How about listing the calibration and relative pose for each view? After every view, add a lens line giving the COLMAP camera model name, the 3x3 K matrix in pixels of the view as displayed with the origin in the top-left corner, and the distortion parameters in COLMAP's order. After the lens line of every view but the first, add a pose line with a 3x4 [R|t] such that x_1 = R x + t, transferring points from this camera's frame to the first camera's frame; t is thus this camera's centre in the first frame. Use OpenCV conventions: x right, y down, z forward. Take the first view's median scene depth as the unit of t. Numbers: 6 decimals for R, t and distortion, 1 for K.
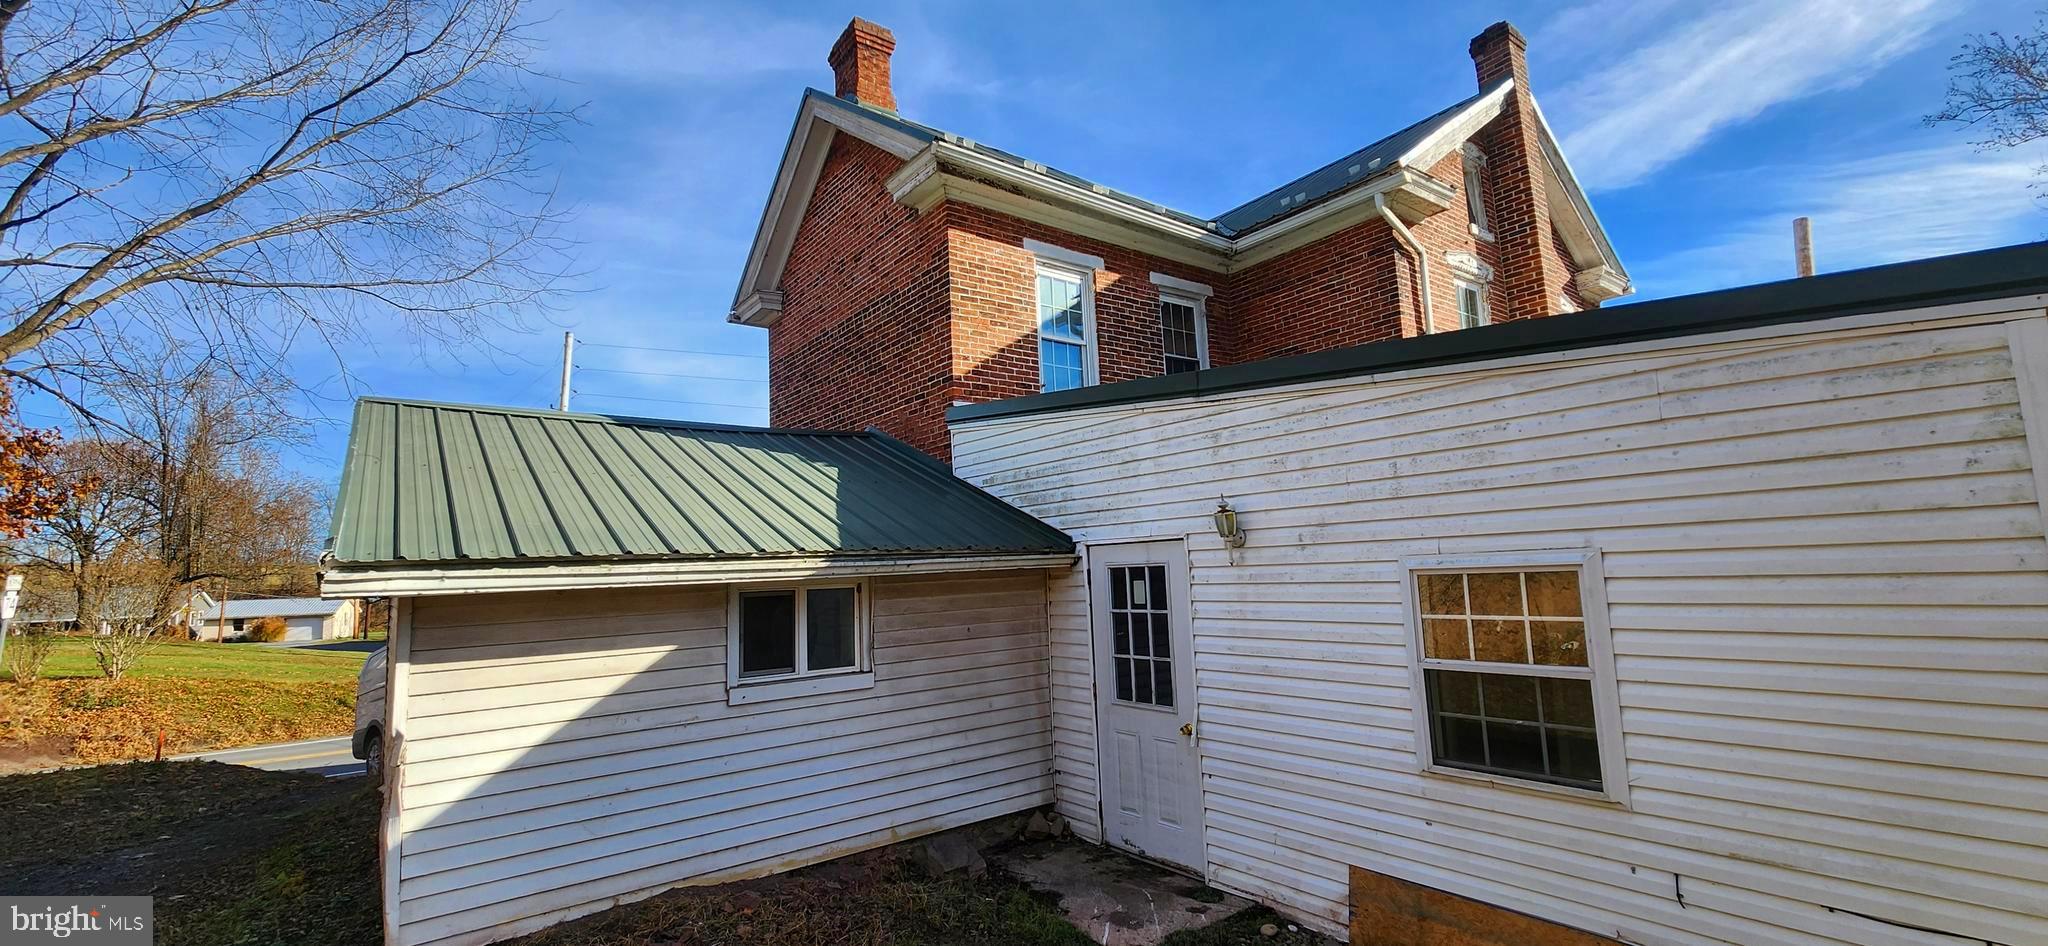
lens RADIAL K [[837.5, 0, 1024.0], [0, 837.5, 473.0], [0, 0, 1]] dist [-0.000894, 0.000242]
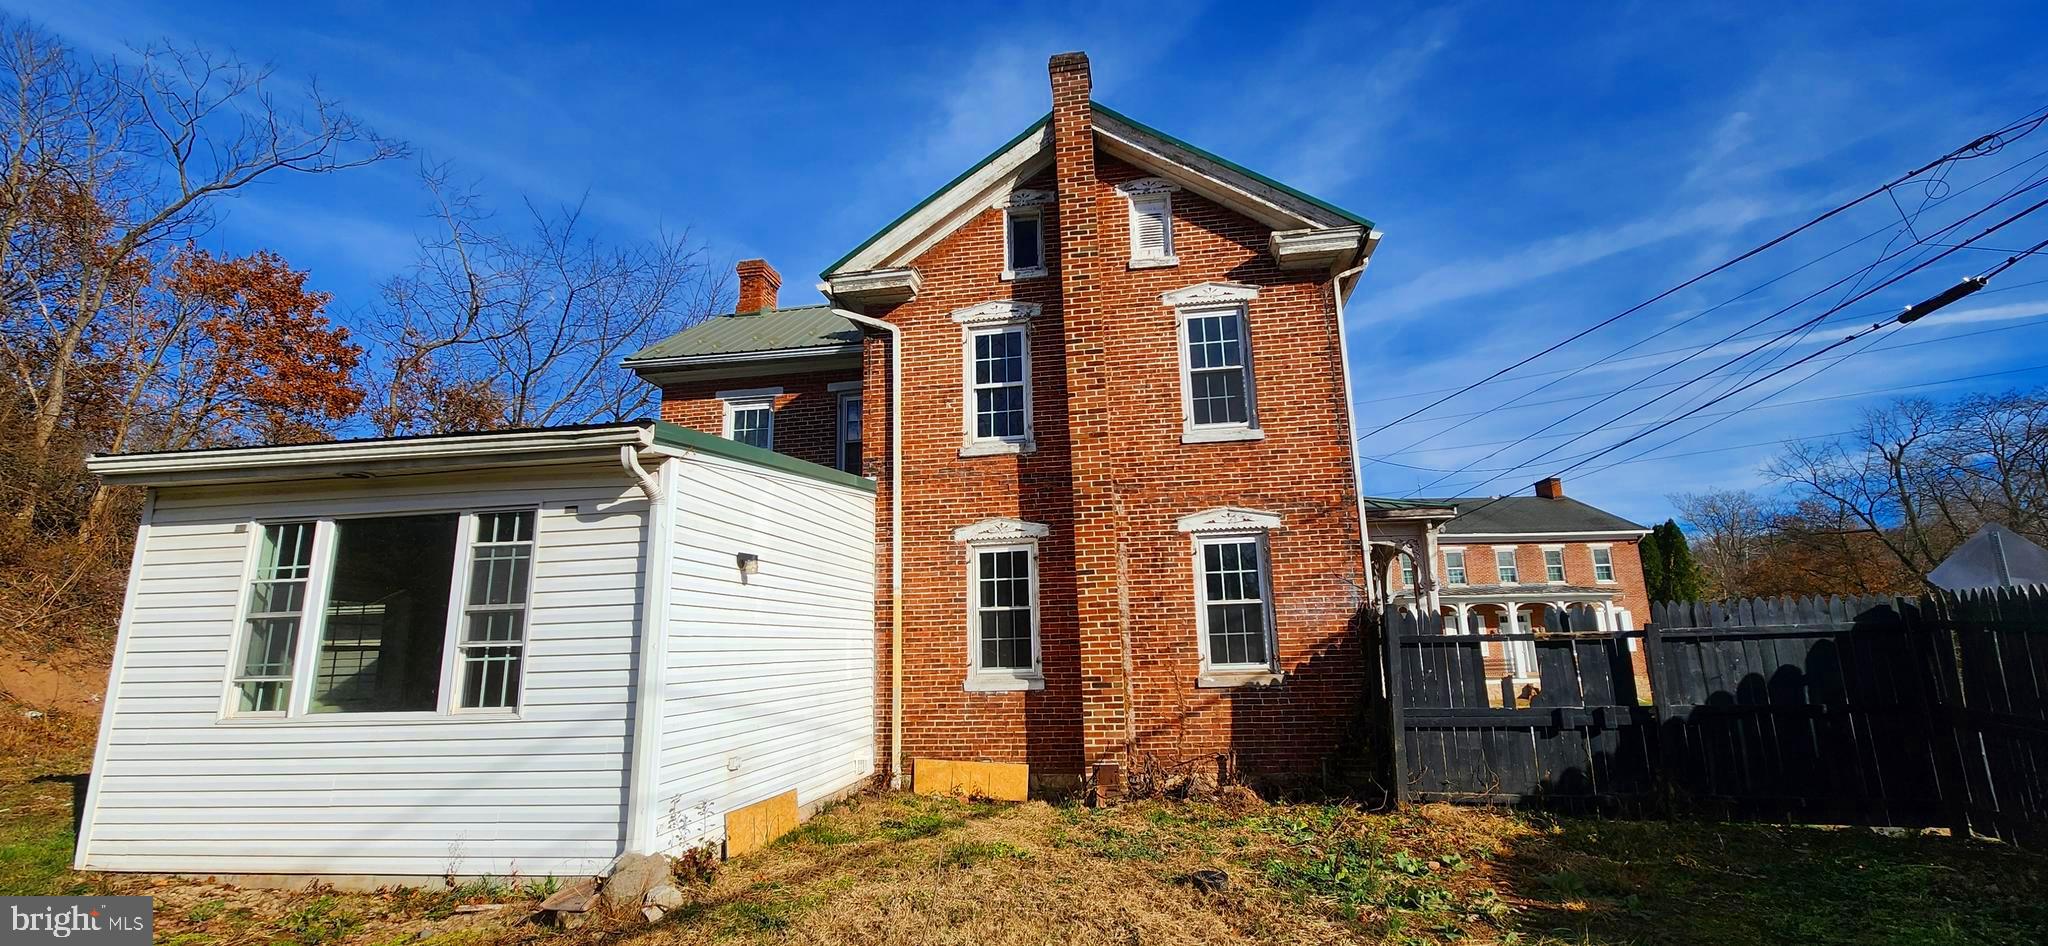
lens RADIAL K [[837.5, 0, 1024.0], [0, 837.5, 473.0], [0, 0, 1]] dist [-0.000894, 0.000242]
pose [[0.686575, -0.128577, -0.715600, 1.412130], [0.082099, 0.991654, -0.099409, 0.062945], [0.722409, 0.009501, 0.691401, 0.334851]]
